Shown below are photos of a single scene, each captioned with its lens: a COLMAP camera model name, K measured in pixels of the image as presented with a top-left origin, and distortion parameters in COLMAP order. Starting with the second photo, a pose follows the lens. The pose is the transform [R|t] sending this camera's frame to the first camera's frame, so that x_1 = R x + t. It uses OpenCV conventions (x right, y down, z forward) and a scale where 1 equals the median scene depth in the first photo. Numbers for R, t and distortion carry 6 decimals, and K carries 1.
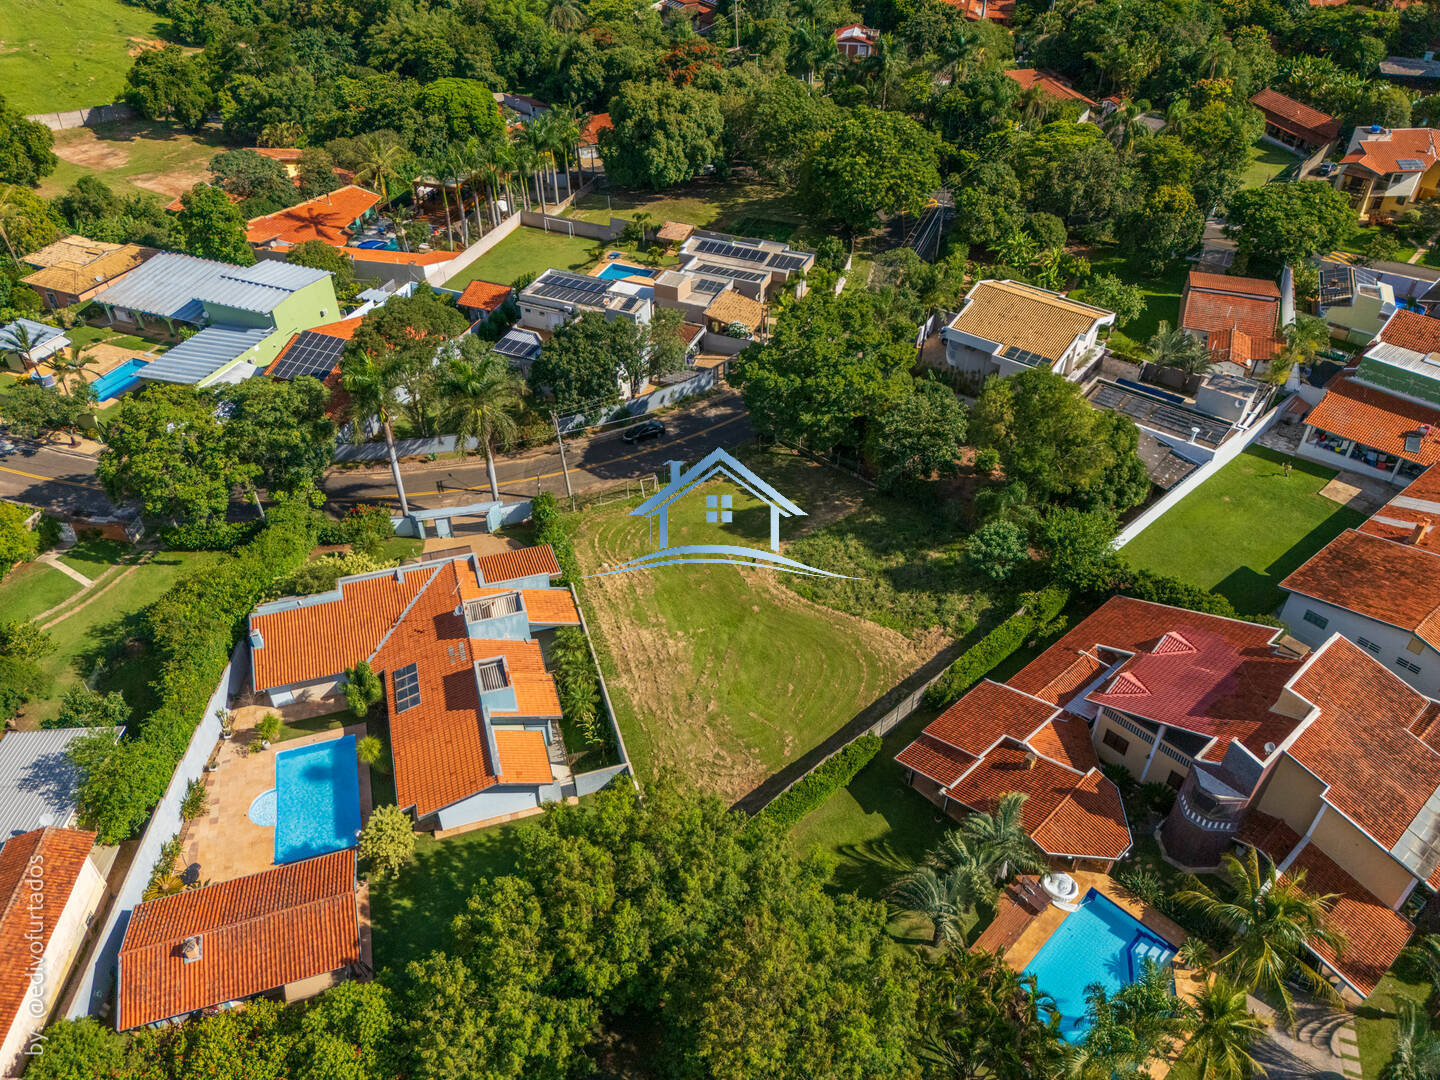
lens RADIAL K [[1062.9, 0, 719.4], [0, 1062.9, 534.7], [0, 0, 1]] dist [0.063334, -0.006307]
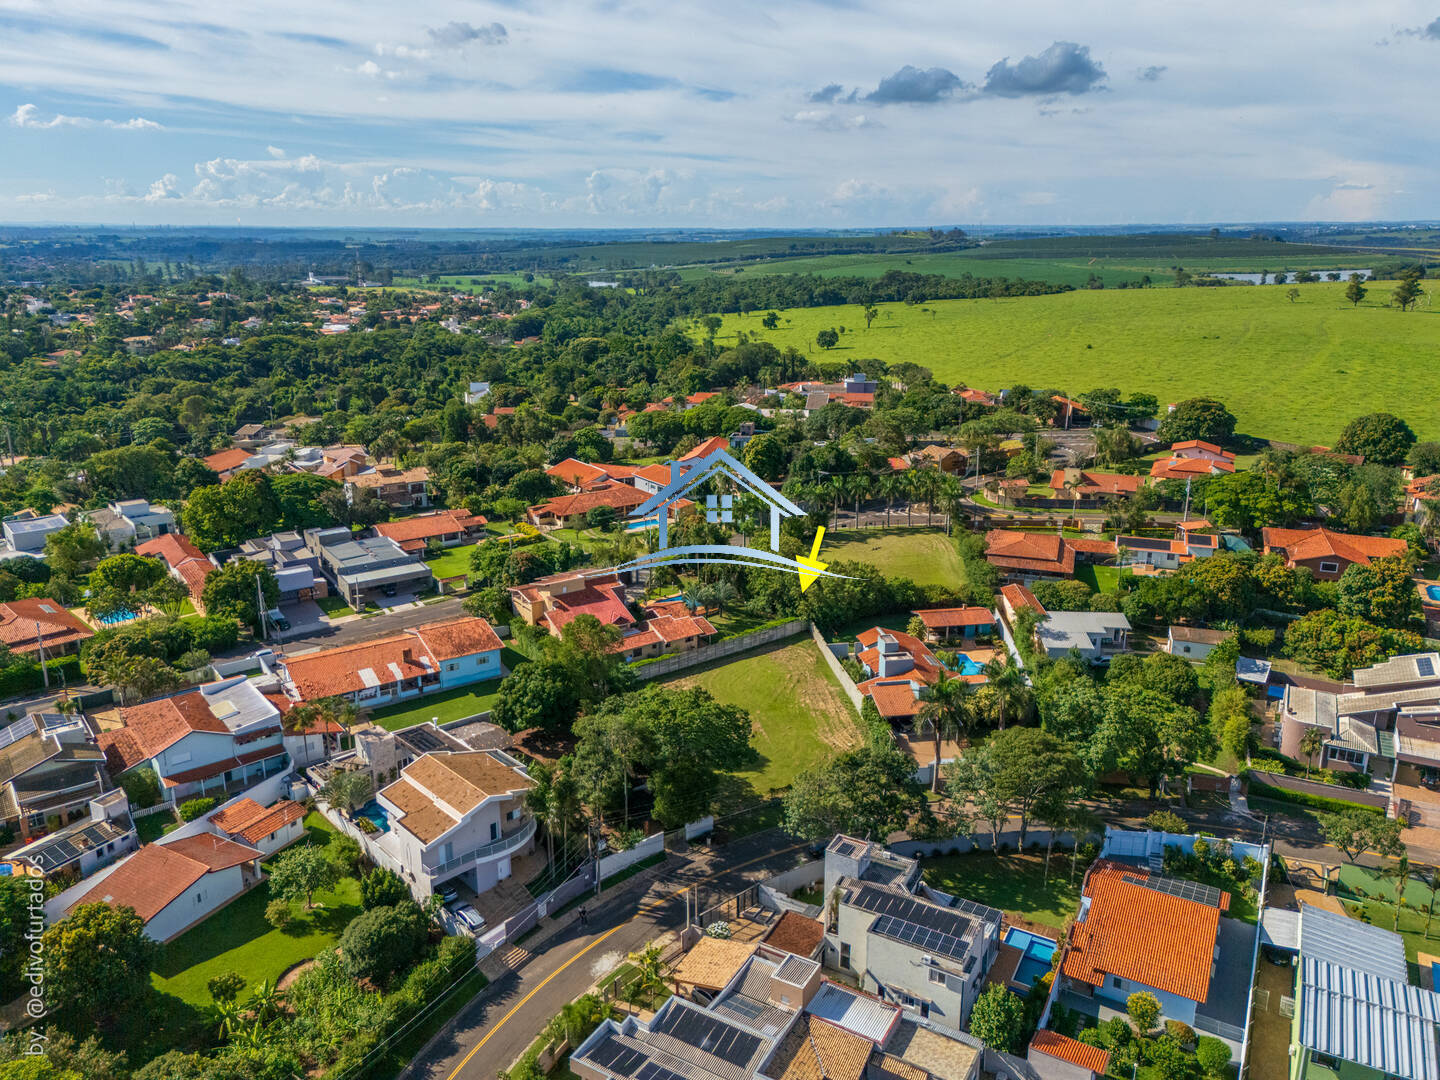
lens RADIAL K [[1062.9, 0, 719.4], [0, 1062.9, 534.7], [0, 0, 1]] dist [0.063334, -0.006307]
pose [[-0.991611, -0.042173, 0.122182, -0.106192], [0.077616, 0.561599, 0.823761, -1.569755], [-0.103357, 0.826334, -0.553615, 1.772663]]
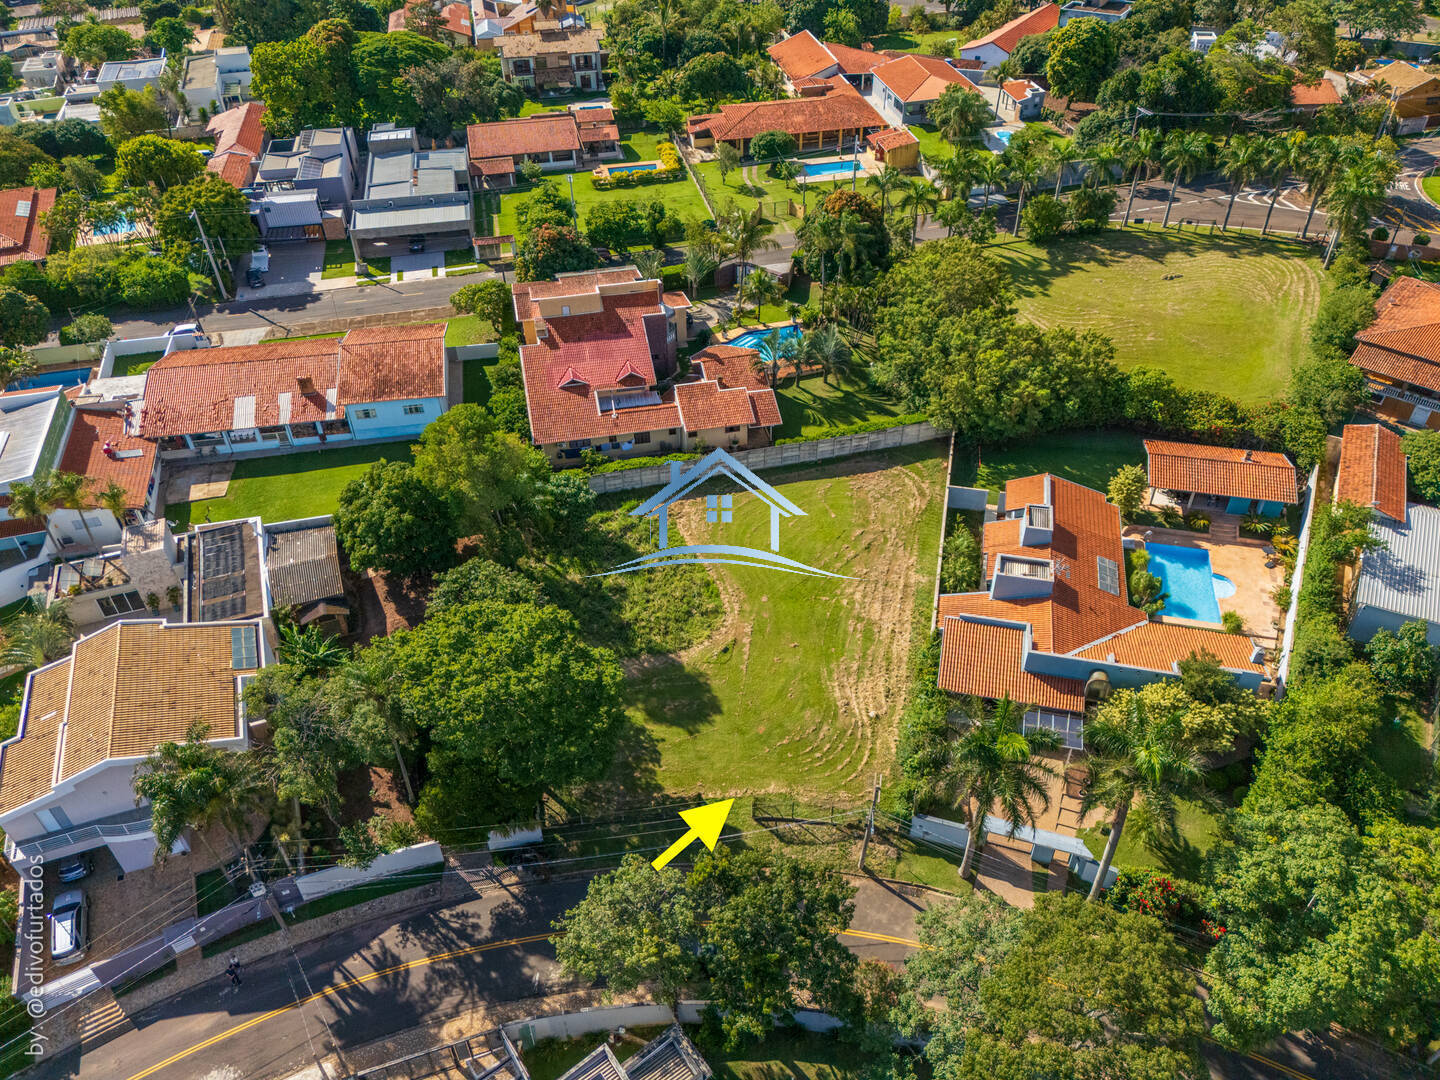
lens RADIAL K [[1062.9, 0, 719.4], [0, 1062.9, 534.7], [0, 0, 1]] dist [0.063334, -0.006307]
pose [[-0.860258, -0.319613, 0.397244, -0.331499], [0.334311, 0.234667, 0.912780, -0.936841], [-0.384957, 0.918030, -0.095024, 1.083336]]
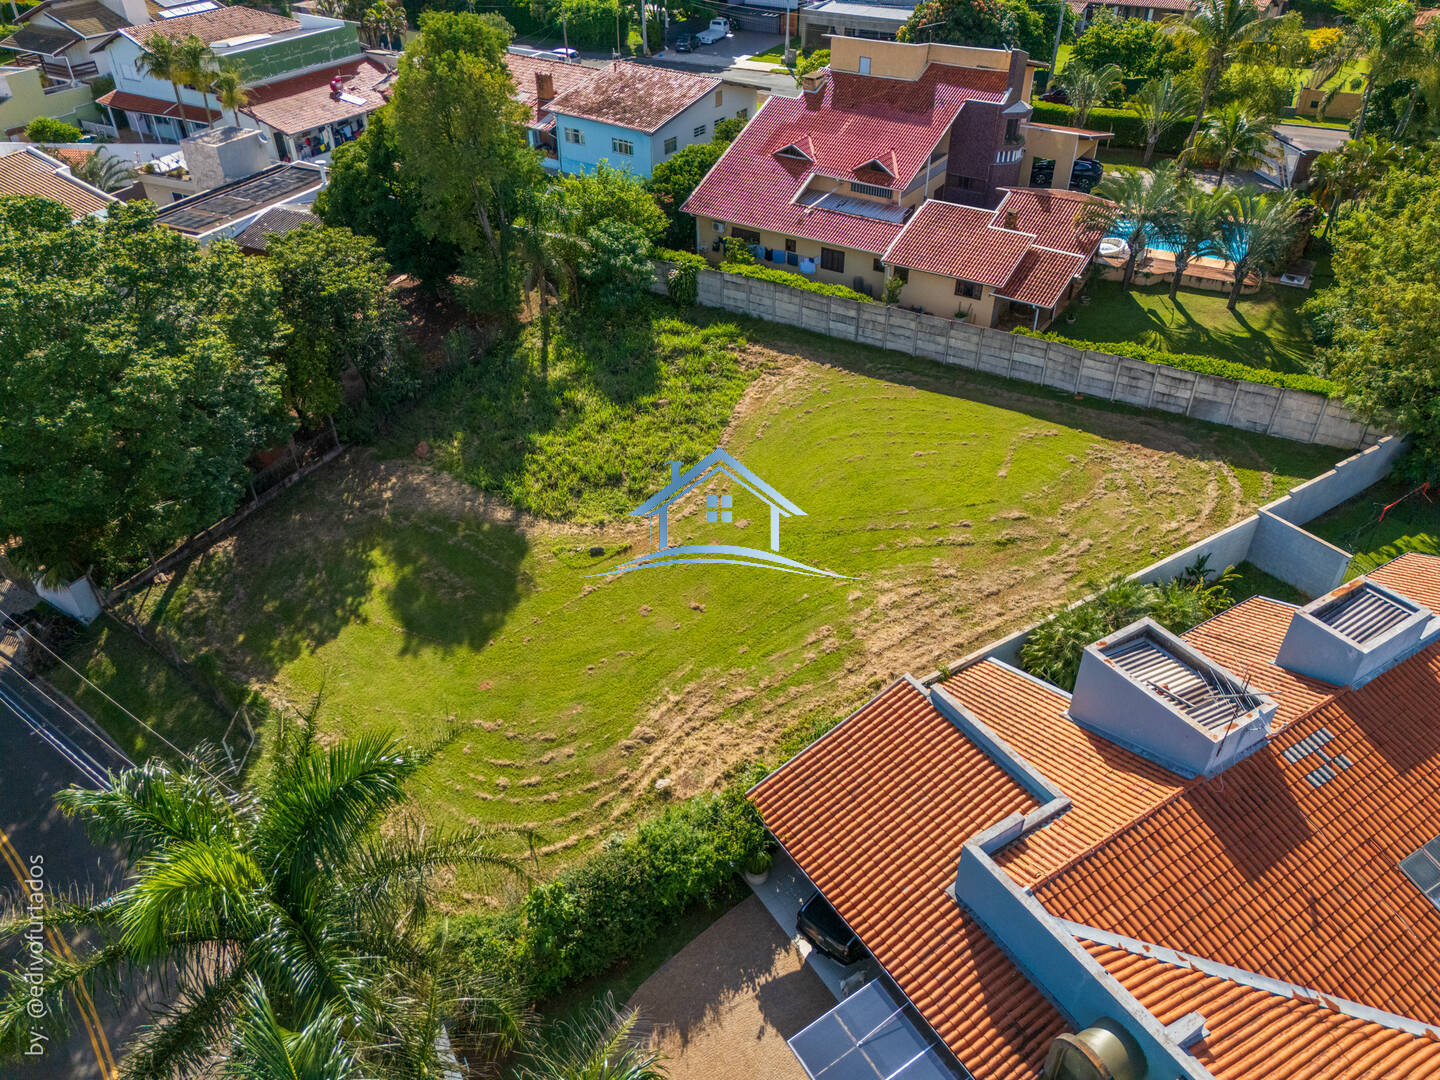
lens RADIAL K [[1062.9, 0, 719.4], [0, 1062.9, 534.7], [0, 0, 1]] dist [0.063334, -0.006307]
pose [[-0.253725, -0.569656, 0.781739, -0.398264], [0.618634, 0.525717, 0.583878, -0.254644], [-0.743583, 0.631754, 0.219021, 0.915010]]
